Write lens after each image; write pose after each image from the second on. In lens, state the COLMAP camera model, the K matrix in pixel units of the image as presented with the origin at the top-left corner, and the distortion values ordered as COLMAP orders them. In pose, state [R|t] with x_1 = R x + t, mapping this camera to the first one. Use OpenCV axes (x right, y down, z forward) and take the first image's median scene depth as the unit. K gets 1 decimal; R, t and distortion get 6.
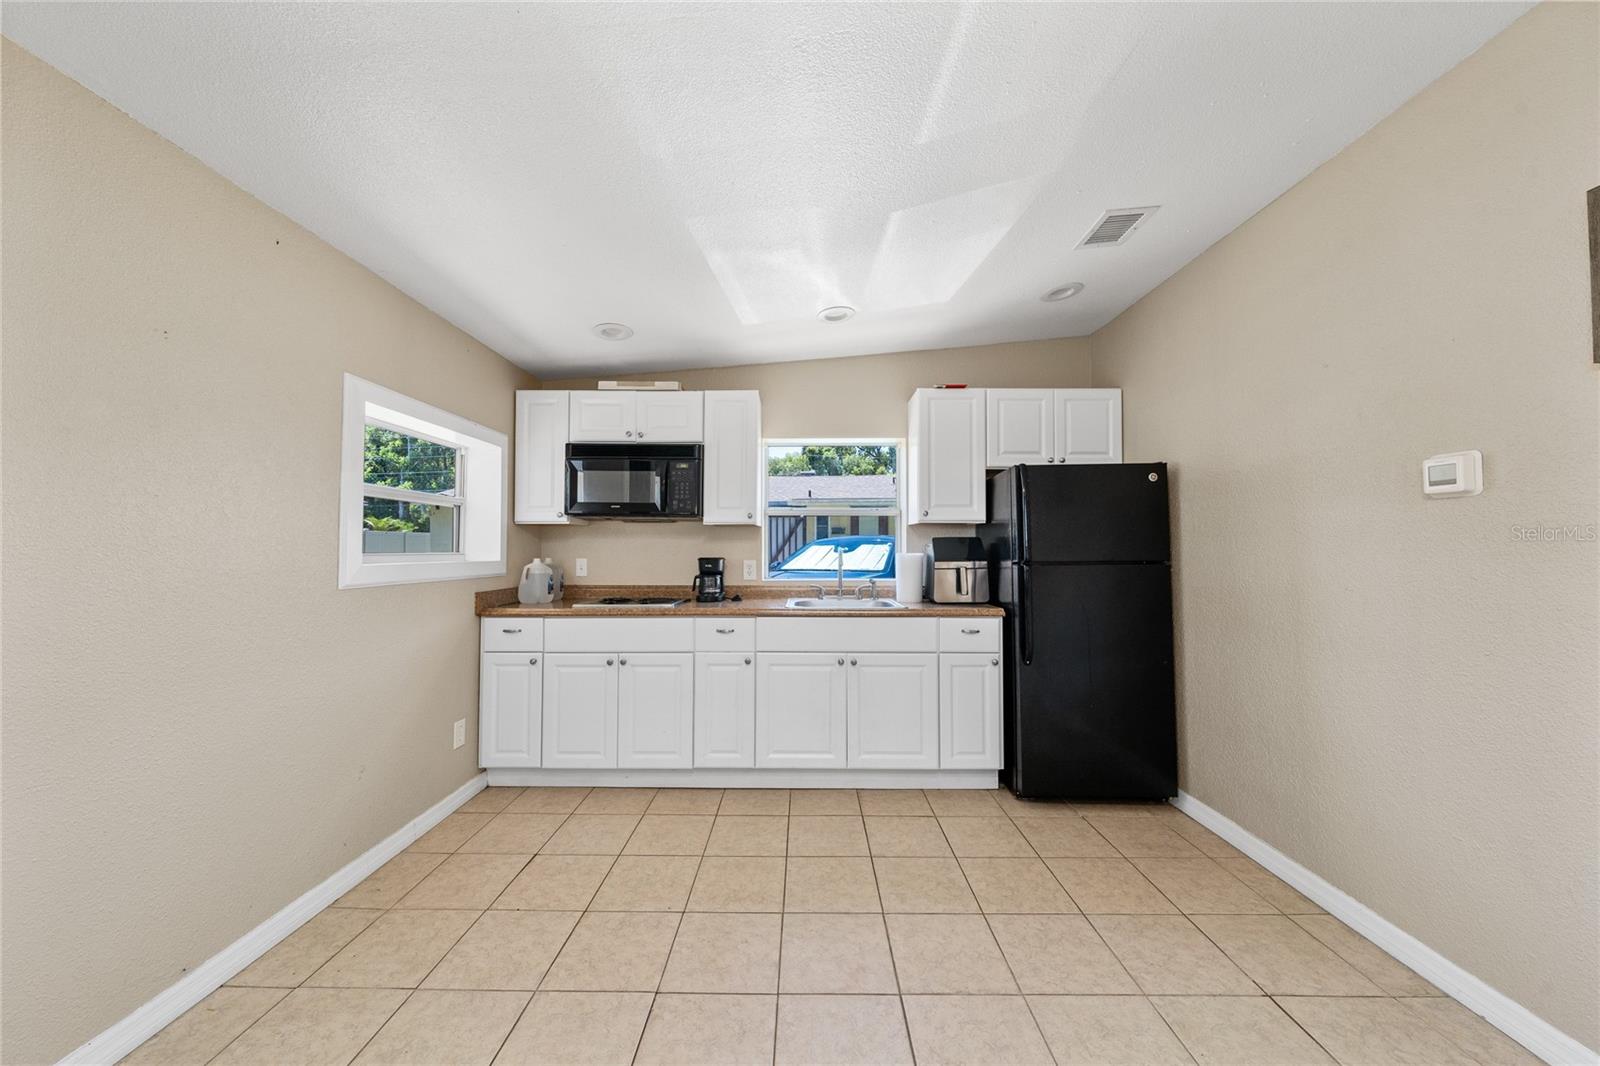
lens RADIAL K [[550.8, 0, 797.1], [0, 550.8, 536.3], [0, 0, 1]] dist [0.000376, 0.000065]
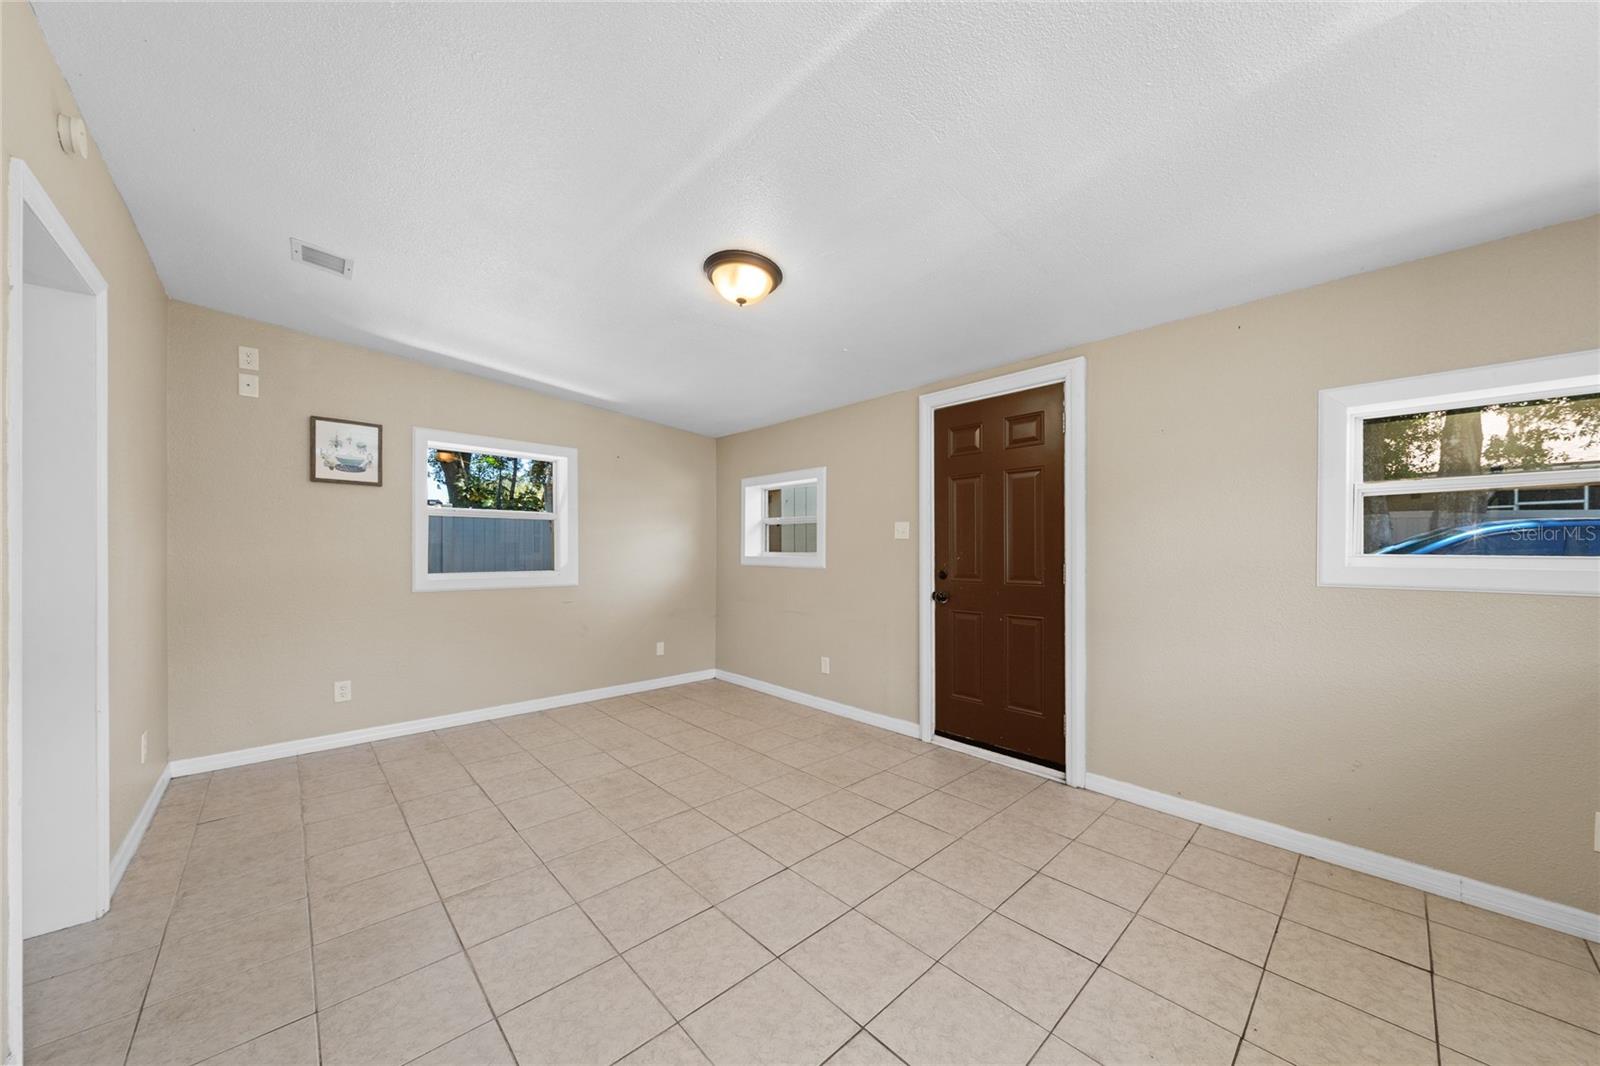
lens RADIAL K [[550.8, 0, 797.1], [0, 550.8, 536.3], [0, 0, 1]] dist [0.000376, 0.000065]
pose [[-0.730962, -0.018174, -0.682176, 0.467387], [0.013853, 0.999044, -0.041460, 0.018614], [0.682278, -0.039756, -0.730011, 0.721929]]
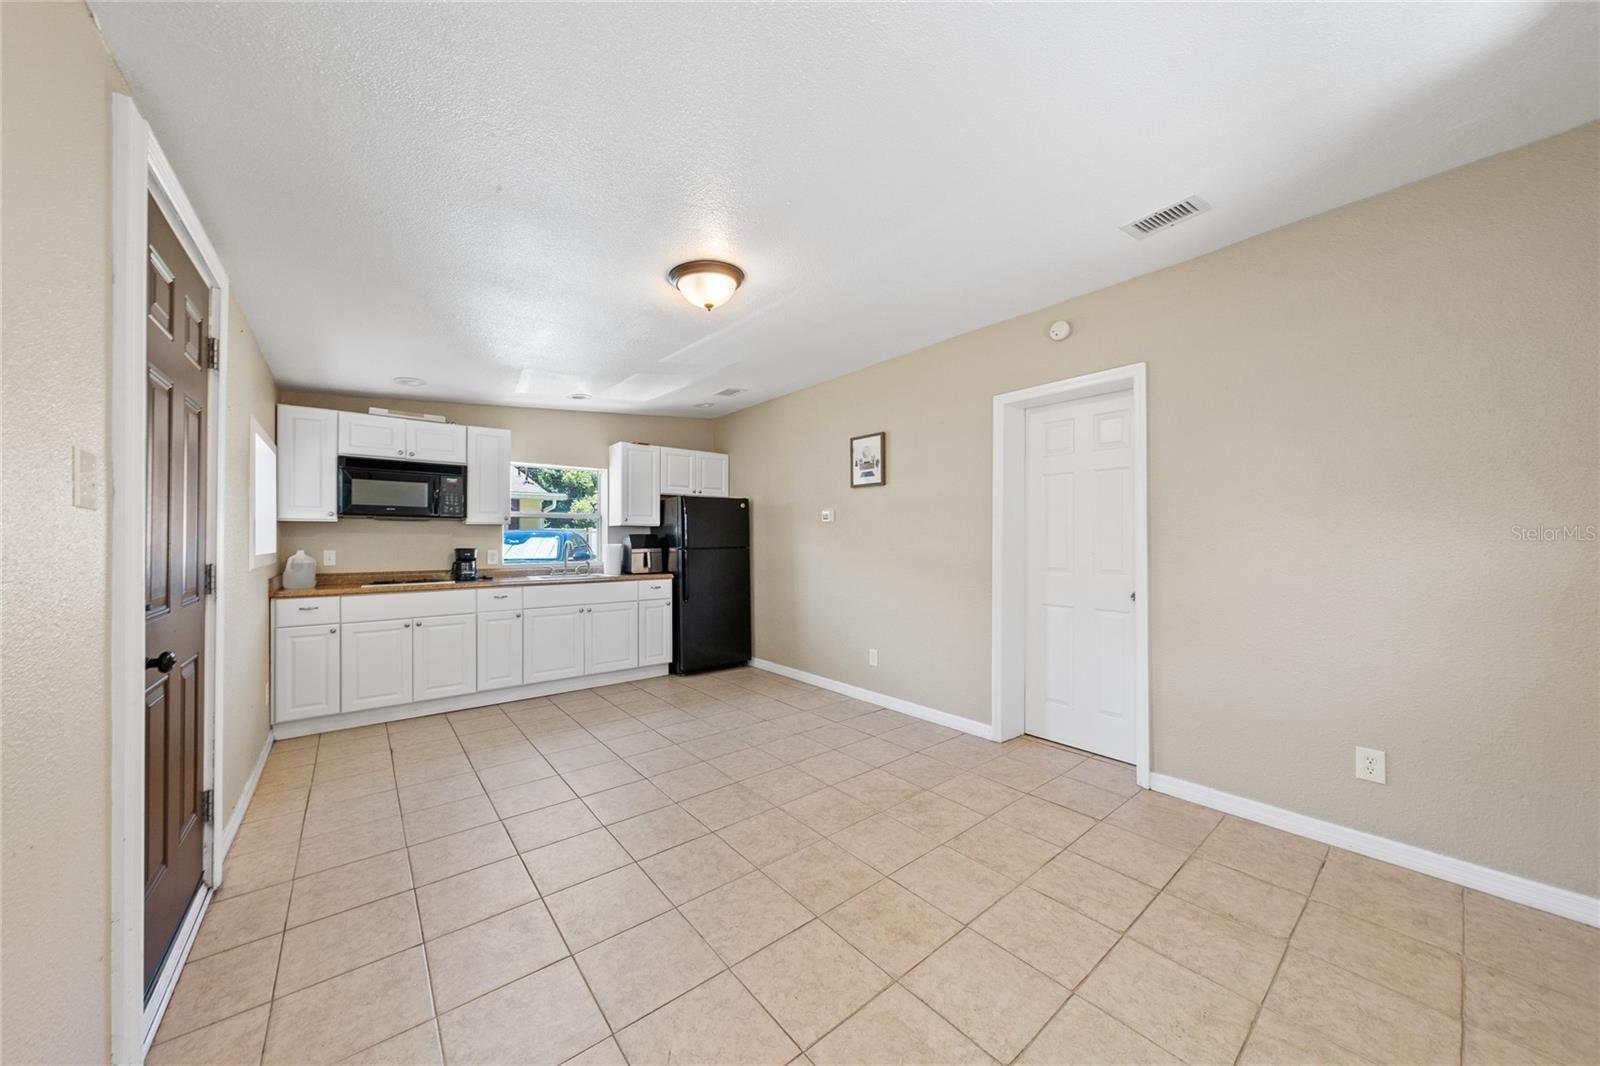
lens RADIAL K [[550.8, 0, 797.1], [0, 550.8, 536.3], [0, 0, 1]] dist [0.000376, 0.000065]
pose [[0.774335, 0.002119, 0.632773, -0.418945], [-0.011964, 0.999865, 0.011293, -0.016641], [-0.632663, -0.016315, 0.774255, -0.607386]]
